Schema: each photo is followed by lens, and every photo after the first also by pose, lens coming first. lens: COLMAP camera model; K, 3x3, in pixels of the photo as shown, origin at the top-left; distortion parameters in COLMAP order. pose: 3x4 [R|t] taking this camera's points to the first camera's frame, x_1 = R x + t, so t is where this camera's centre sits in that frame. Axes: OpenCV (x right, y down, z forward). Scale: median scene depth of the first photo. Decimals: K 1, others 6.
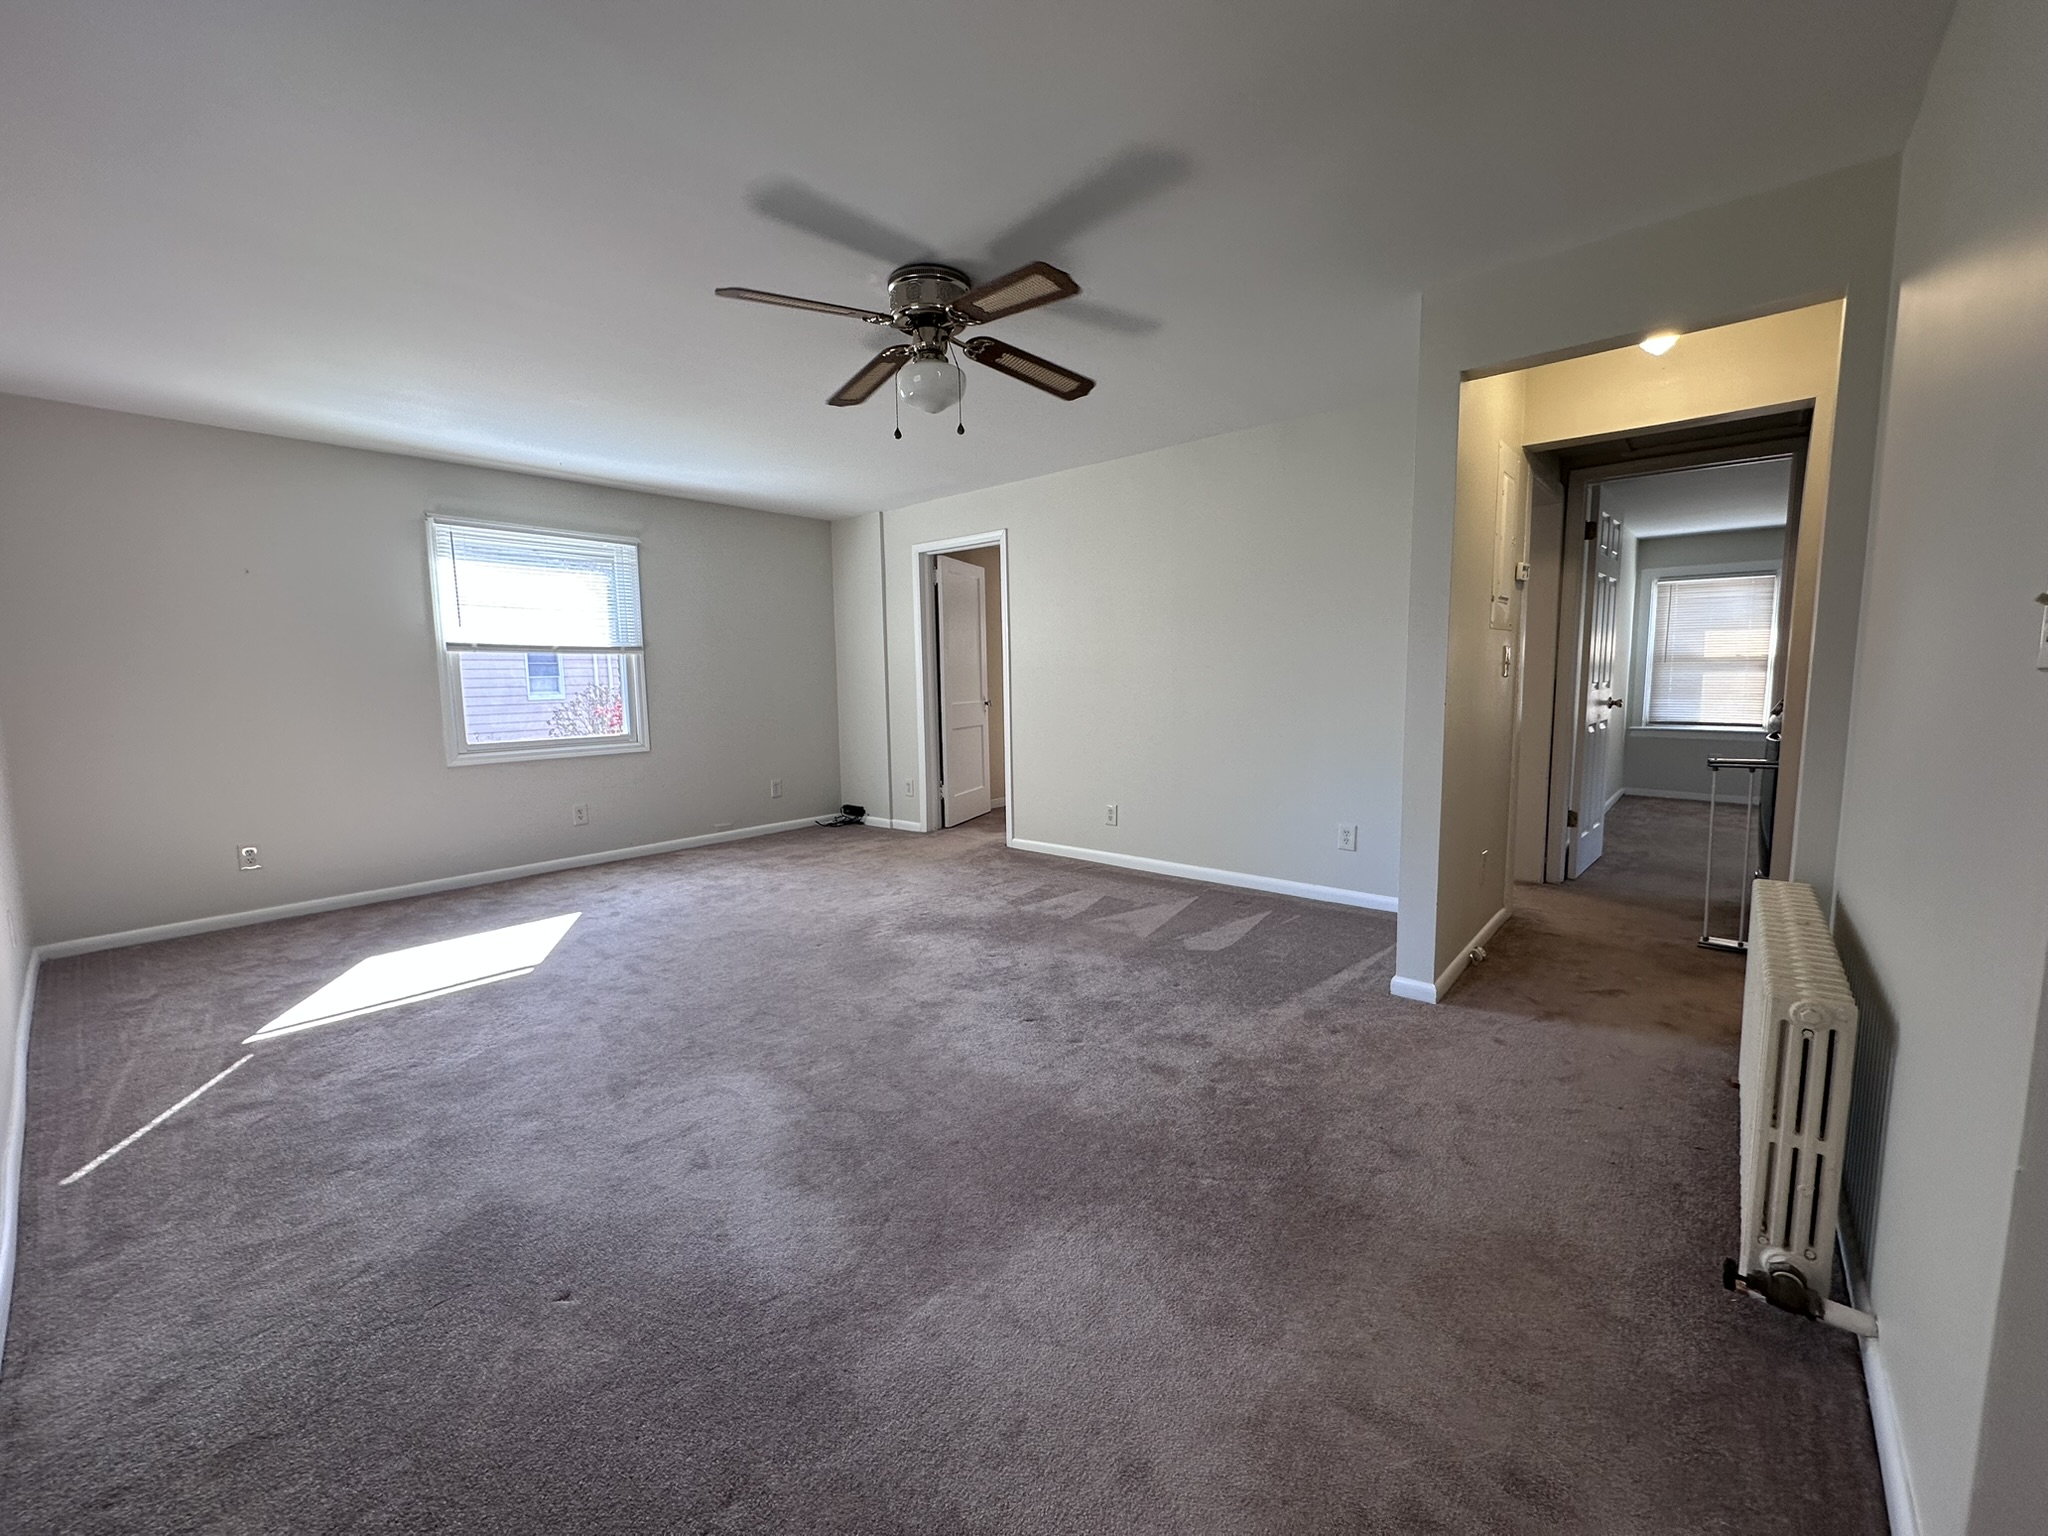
lens RADIAL K [[817.4, 0, 1021.8], [0, 817.4, 768.0], [0, 0, 1]] dist [-0.004322, 0.001108]
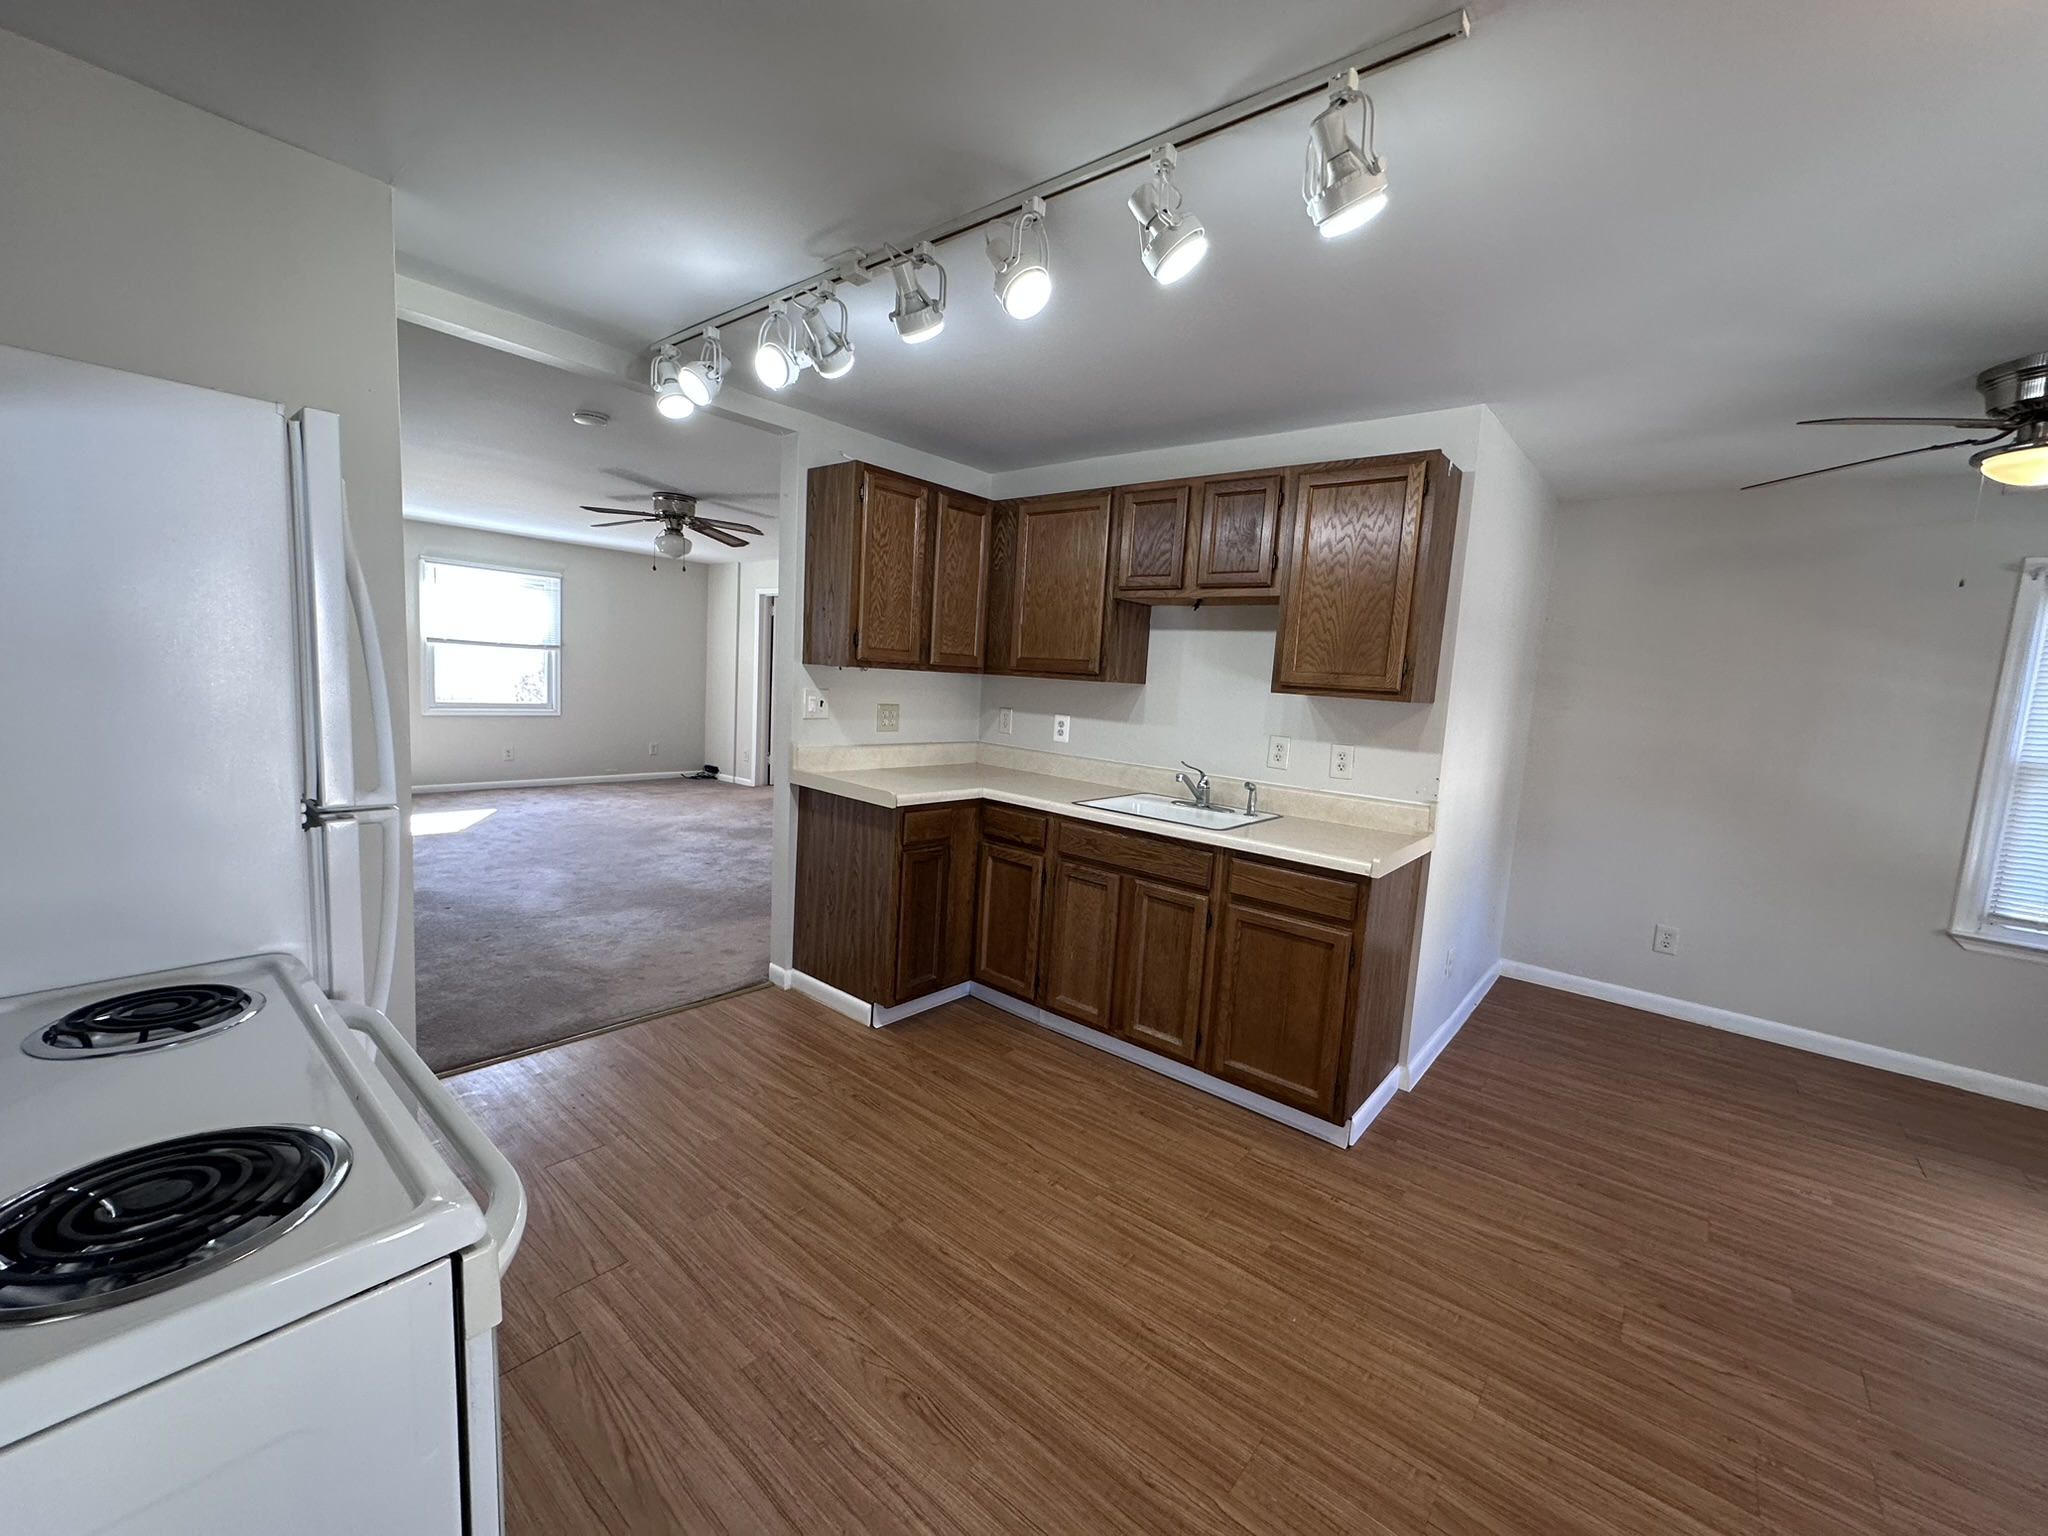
lens RADIAL K [[815.8, 0, 1021.5], [0, 815.8, 767.9], [0, 0, 1]] dist [-0.003616, 0.000822]
pose [[0.996934, 0.075860, 0.019156, 0.618920], [-0.075909, 0.997113, 0.001820, 0.013434], [-0.018963, -0.003268, 0.999815, -0.860257]]
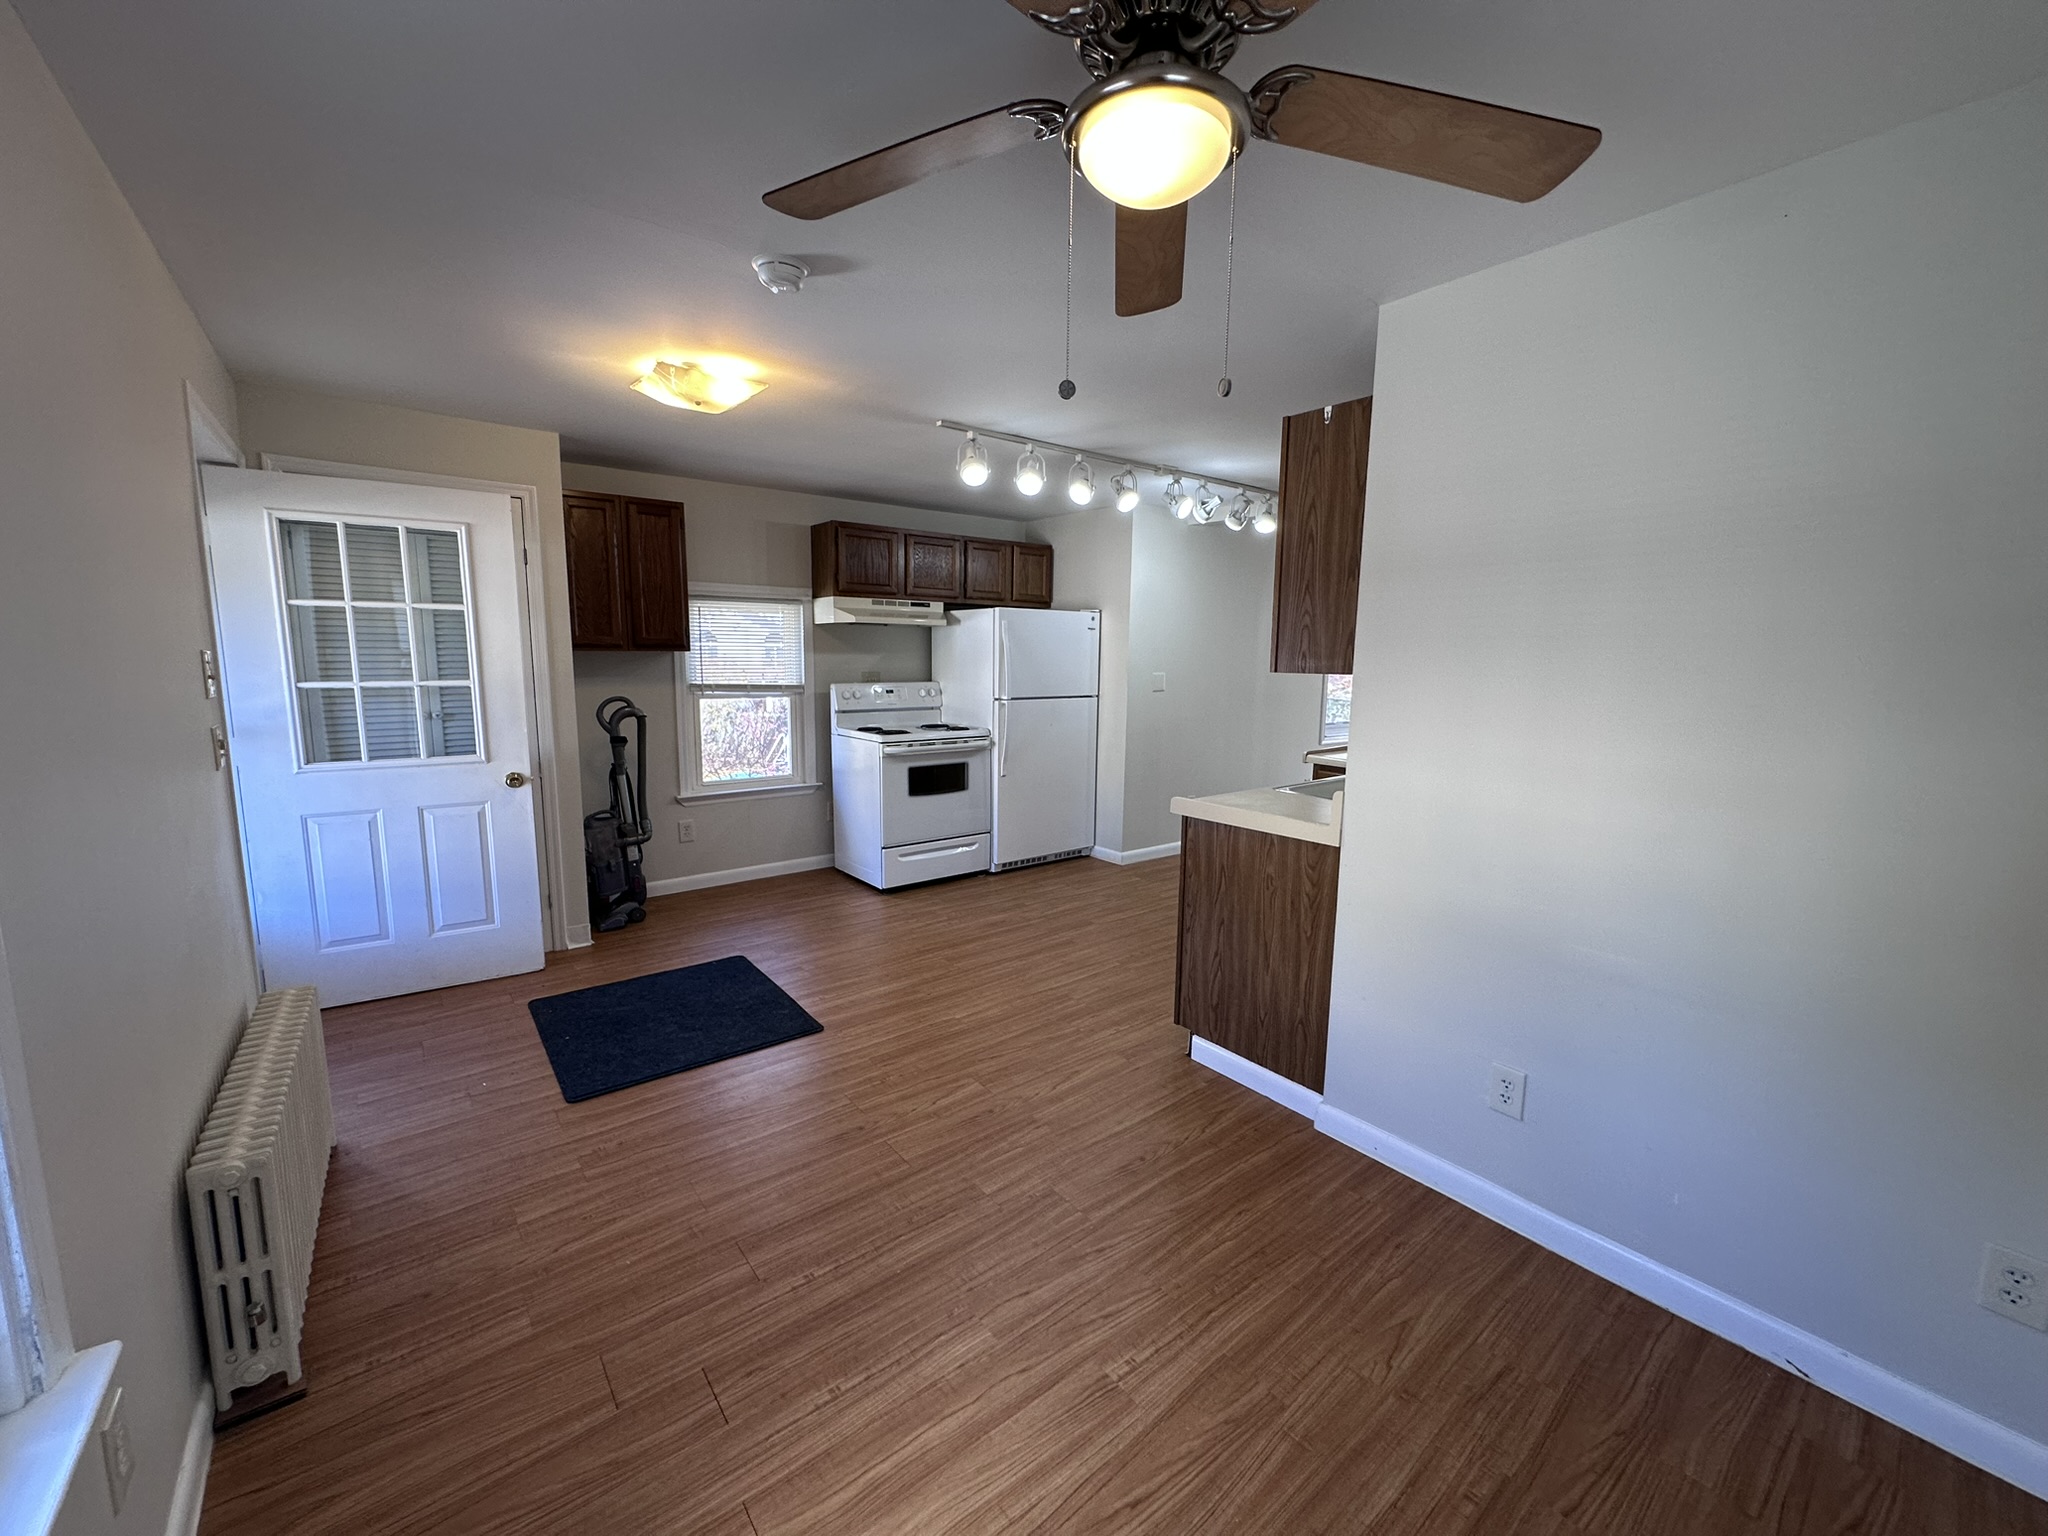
lens RADIAL K [[815.8, 0, 1021.5], [0, 815.8, 767.9], [0, 0, 1]] dist [-0.003616, 0.000822]
pose [[-0.193584, 0.153485, -0.969003, 1.883513], [-0.120410, 0.976503, 0.178728, -0.103295], [0.973667, 0.151277, -0.170554, -0.136563]]
